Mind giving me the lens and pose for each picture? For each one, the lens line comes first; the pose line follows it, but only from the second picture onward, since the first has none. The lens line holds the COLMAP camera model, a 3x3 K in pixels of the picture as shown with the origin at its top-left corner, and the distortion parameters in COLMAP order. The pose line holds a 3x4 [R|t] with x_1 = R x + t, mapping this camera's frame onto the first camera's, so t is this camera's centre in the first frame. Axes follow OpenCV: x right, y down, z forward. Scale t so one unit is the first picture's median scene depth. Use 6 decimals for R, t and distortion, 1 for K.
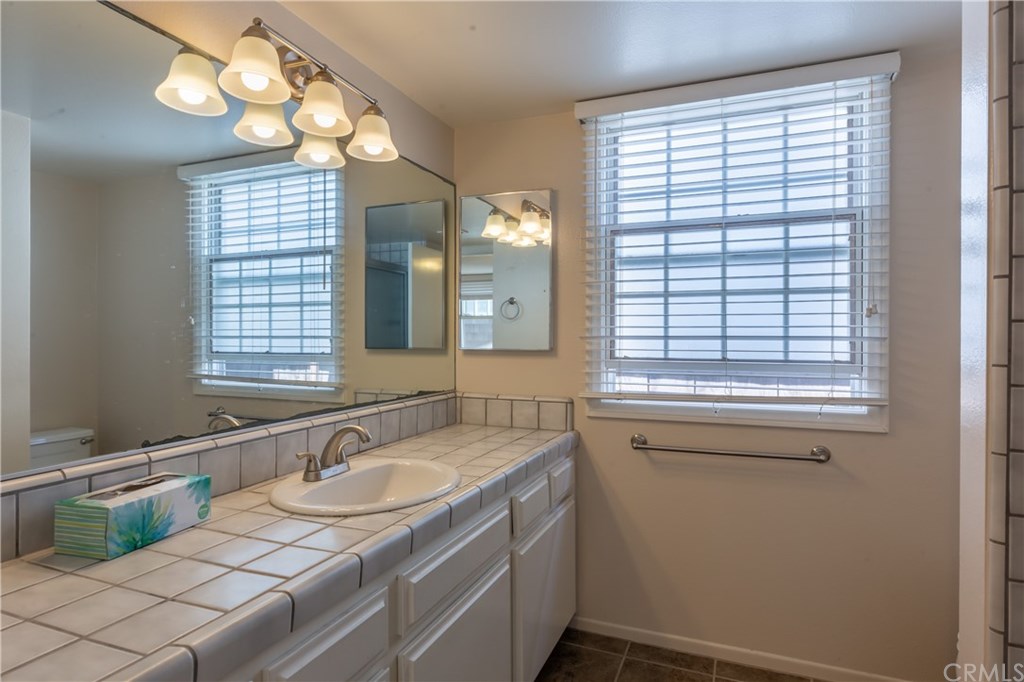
lens RADIAL K [[560.3, 0, 512.0], [0, 560.3, 341.0], [0, 0, 1]] dist [0.000059, -0.000003]
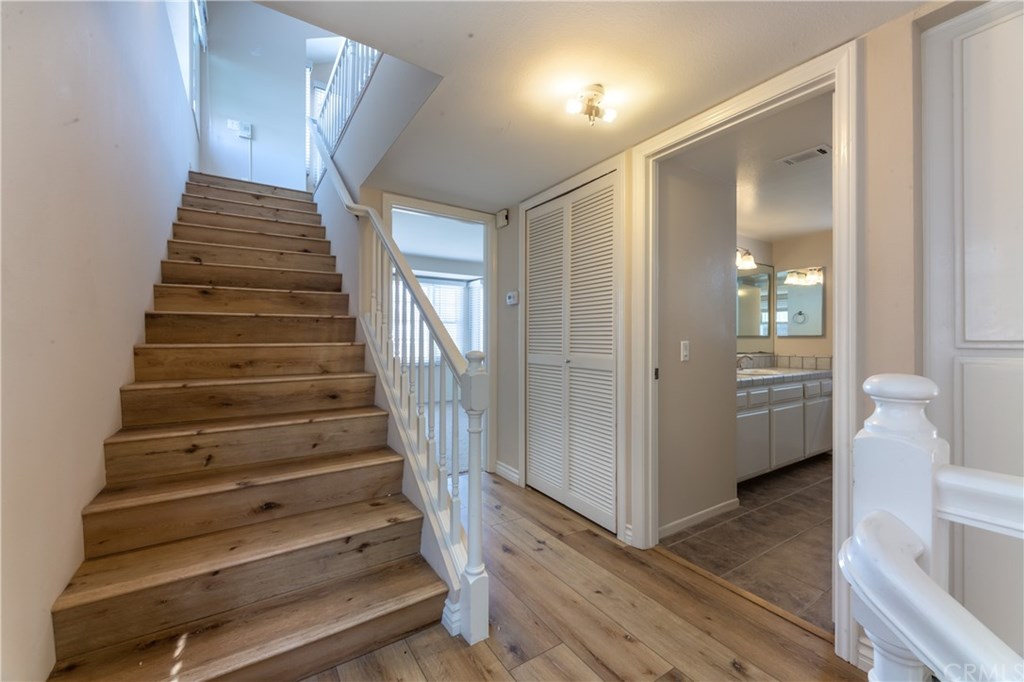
lens RADIAL K [[396.1, 0, 537.4], [0, 396.1, 338.3], [0, 0, 1]] dist [-0.000151, -0.000042]
pose [[0.838694, -0.000162, -0.544603, -0.026407], [-0.001317, 0.999996, -0.002325, 0.031744], [0.544601, 0.002667, 0.838691, -0.955281]]
